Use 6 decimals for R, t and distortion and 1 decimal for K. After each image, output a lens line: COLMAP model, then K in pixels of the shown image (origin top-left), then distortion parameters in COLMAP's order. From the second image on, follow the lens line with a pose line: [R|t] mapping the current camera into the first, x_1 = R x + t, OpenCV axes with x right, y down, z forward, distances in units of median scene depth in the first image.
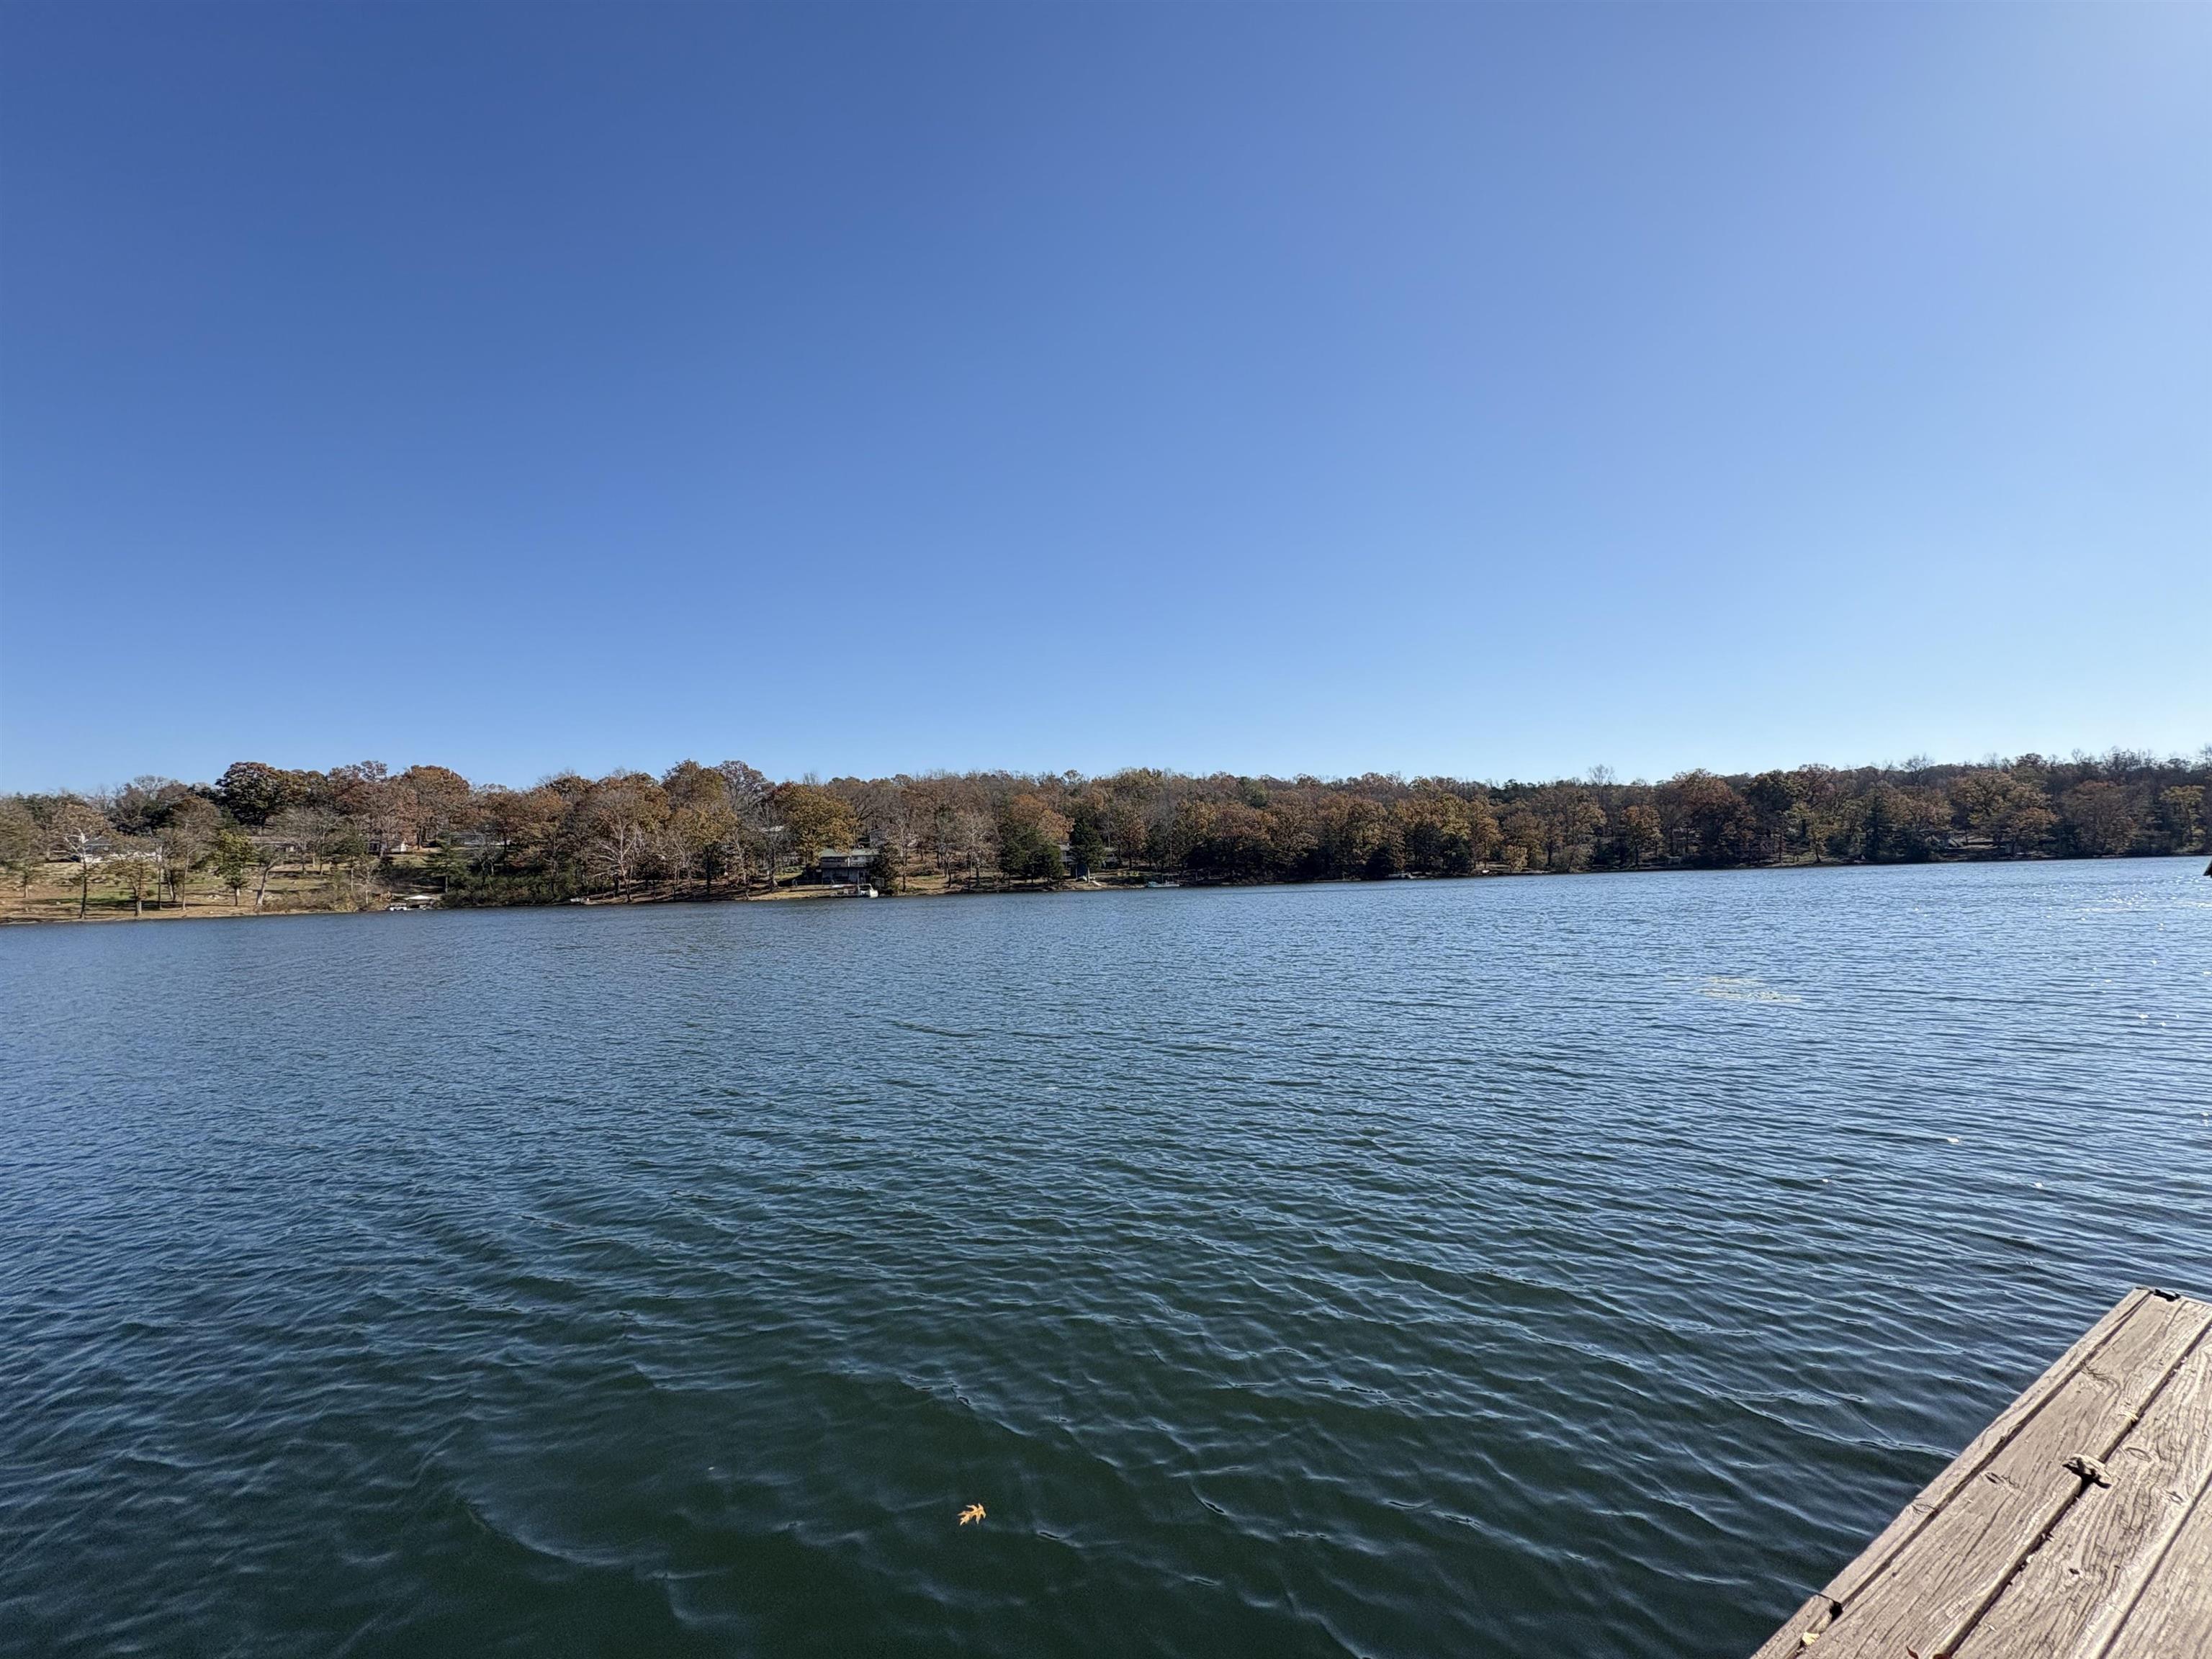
lens RADIAL K [[880.3, 0, 1105.2], [0, 880.3, 828.6], [0, 0, 1]] dist [-0.000650, 0.000411]
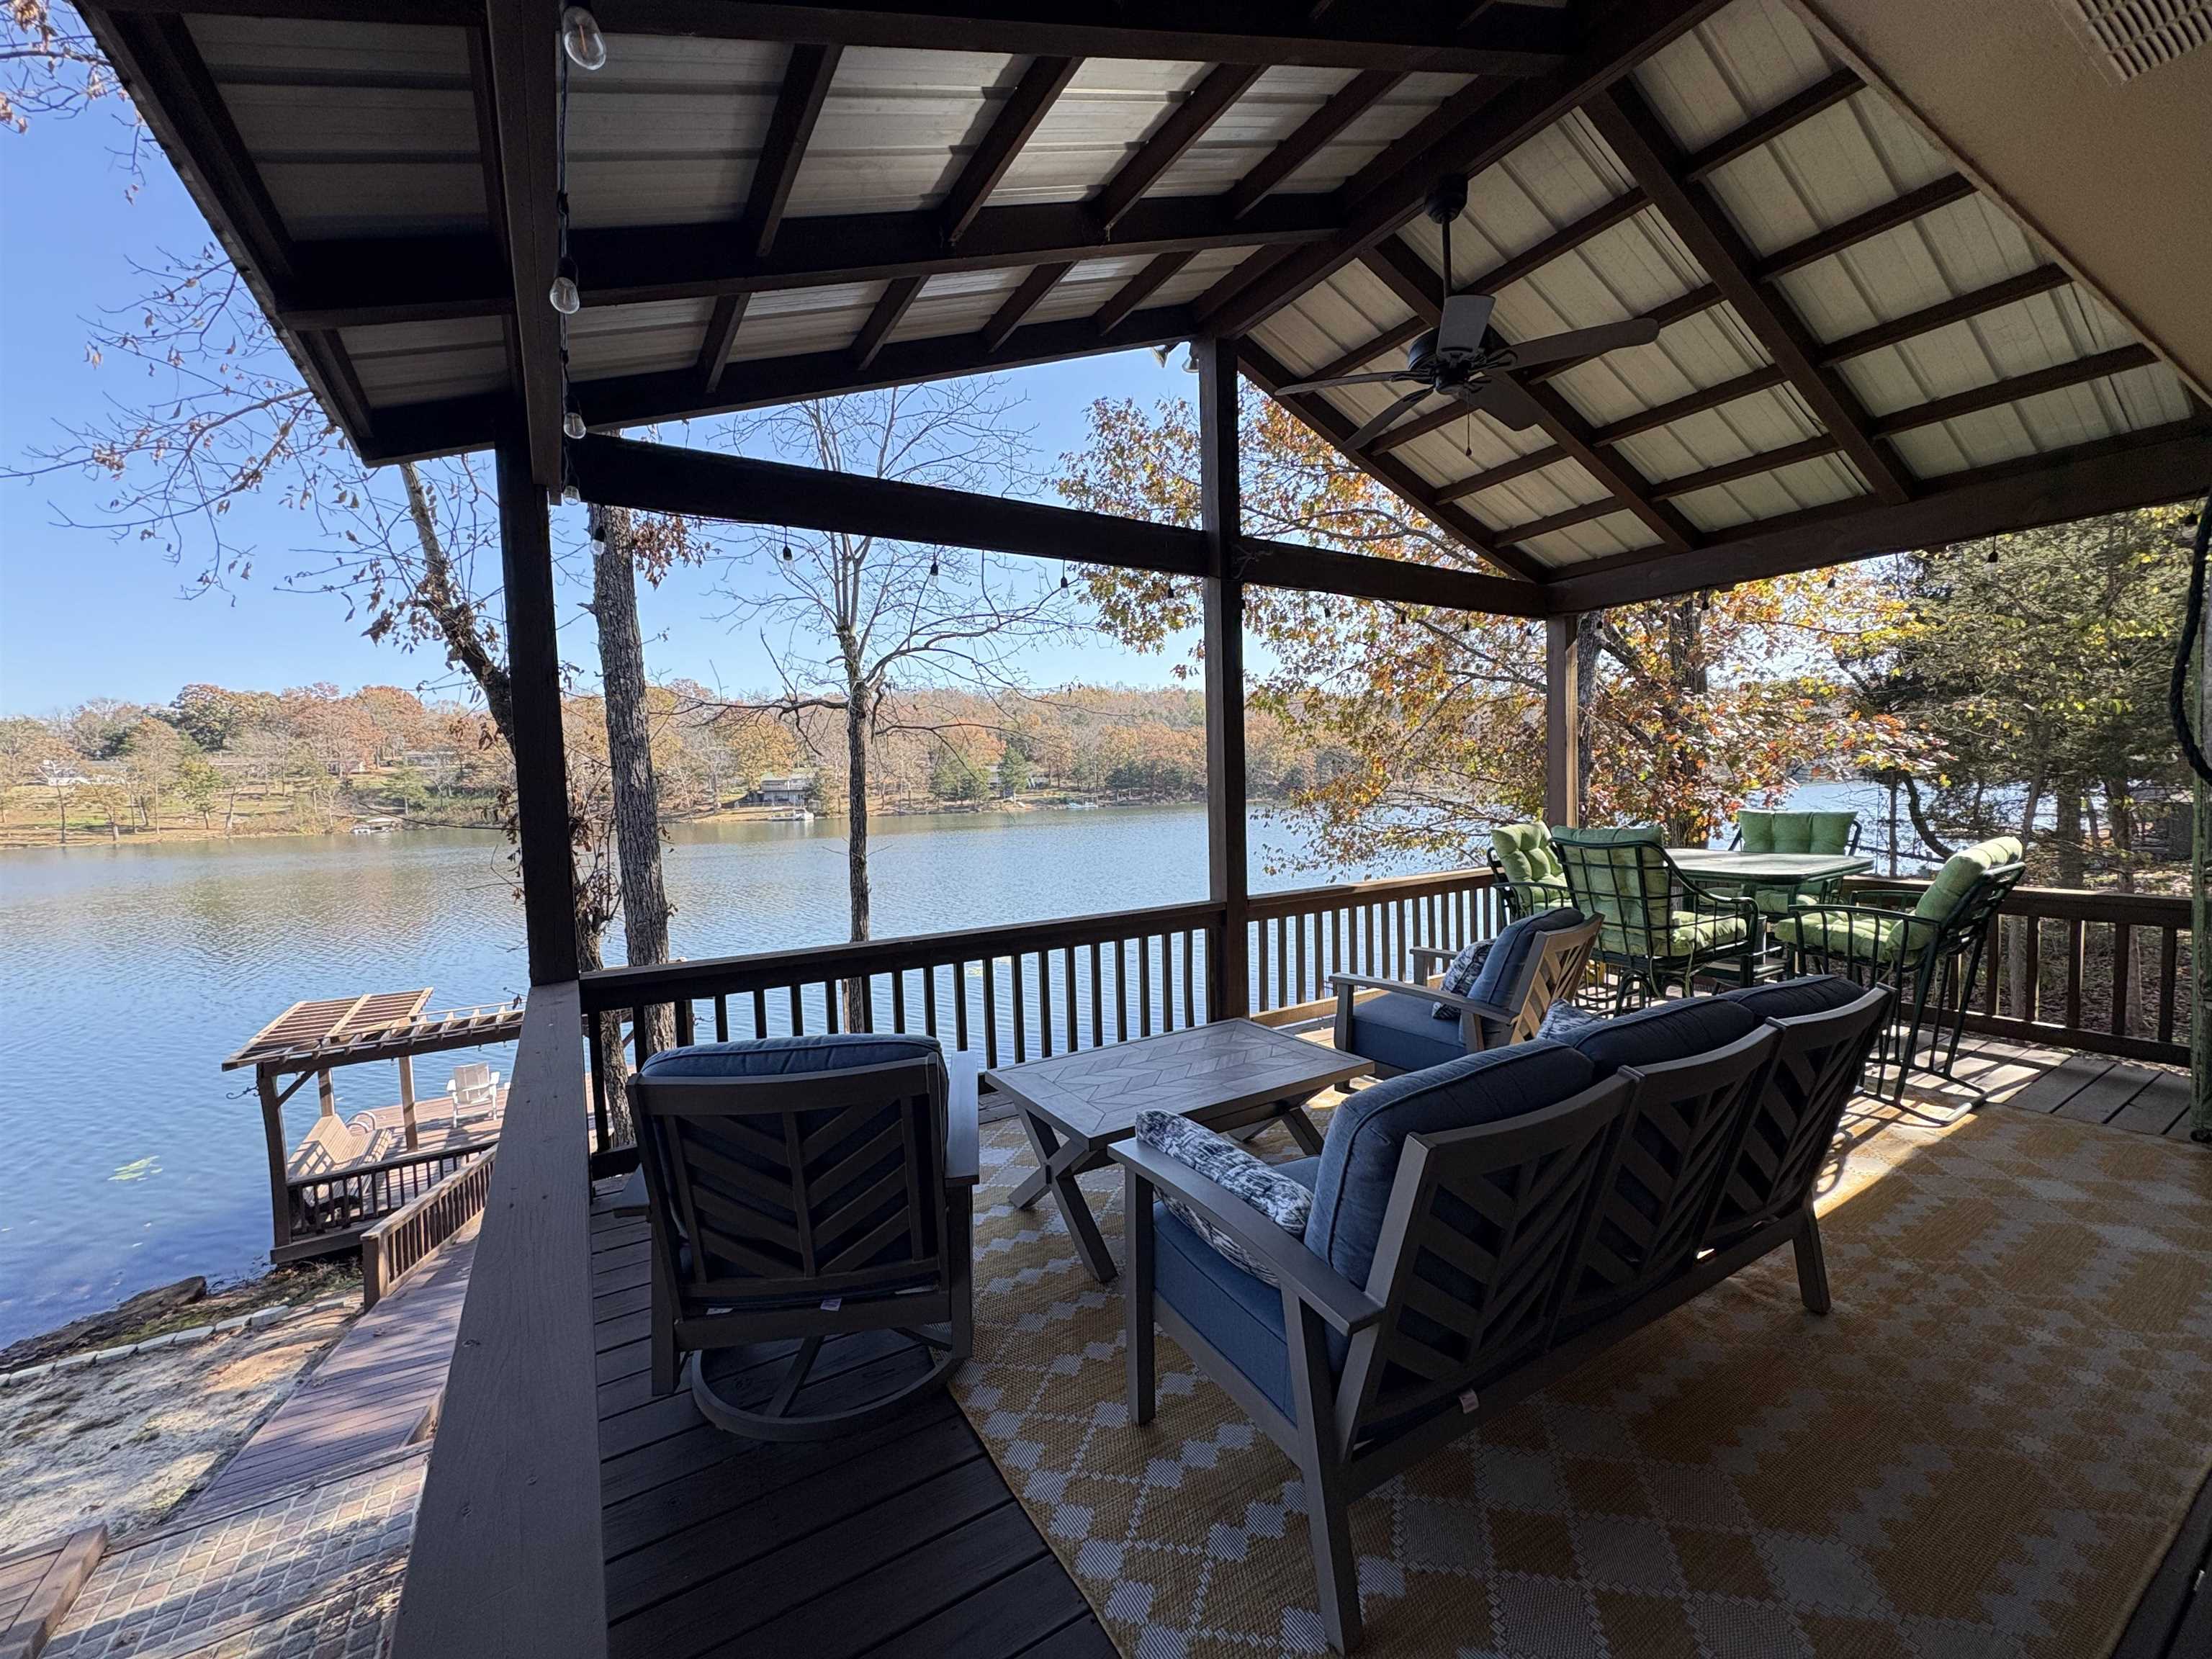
lens RADIAL K [[880.3, 0, 1103.4], [0, 880.3, 828.7], [0, 0, 1]] dist [-0.000650, 0.000411]
pose [[0.999688, -0.001478, 0.024953, 0.055482], [-0.001271, 0.993952, 0.109808, -0.023636], [-0.024965, -0.109805, 0.993640, -0.066631]]
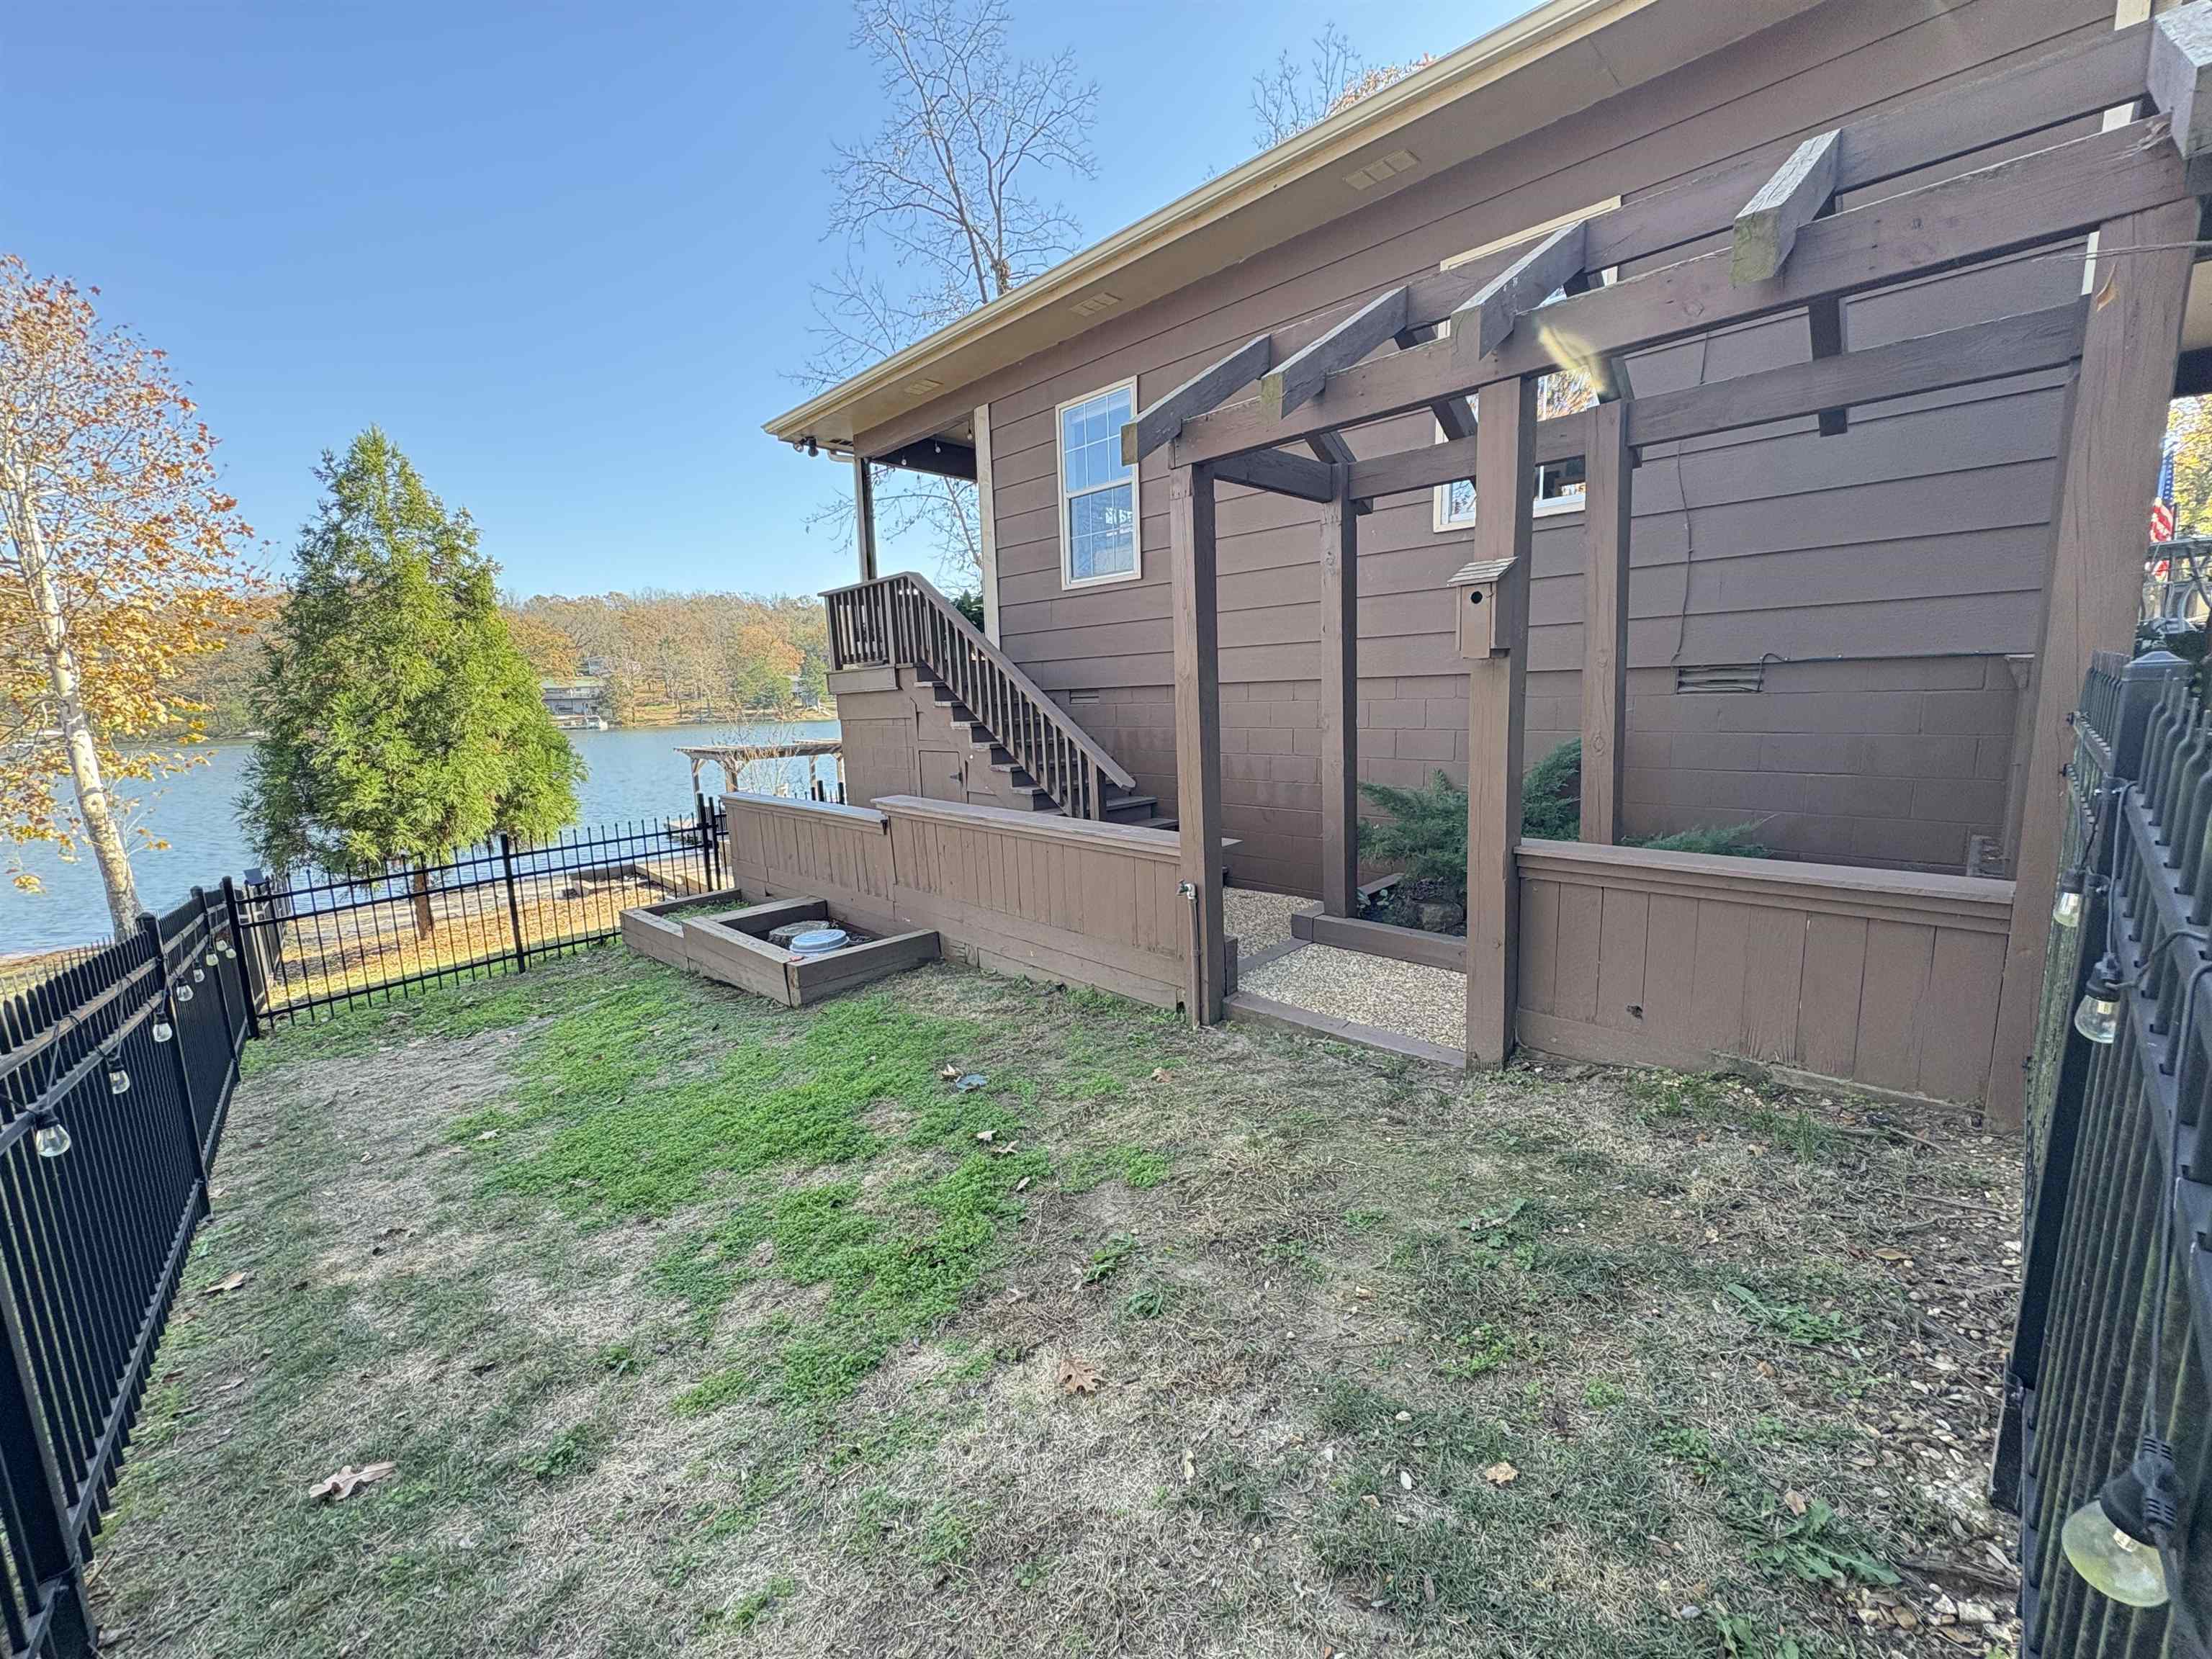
lens RADIAL K [[880.3, 0, 1103.1], [0, 880.3, 833.6], [0, 0, 1]] dist [-0.000650, 0.000411]
pose [[0.964124, -0.040665, 0.262318, 0.024636], [-0.014653, 0.978536, 0.205553, -0.018672], [-0.265047, -0.202022, 0.942835, -0.136489]]
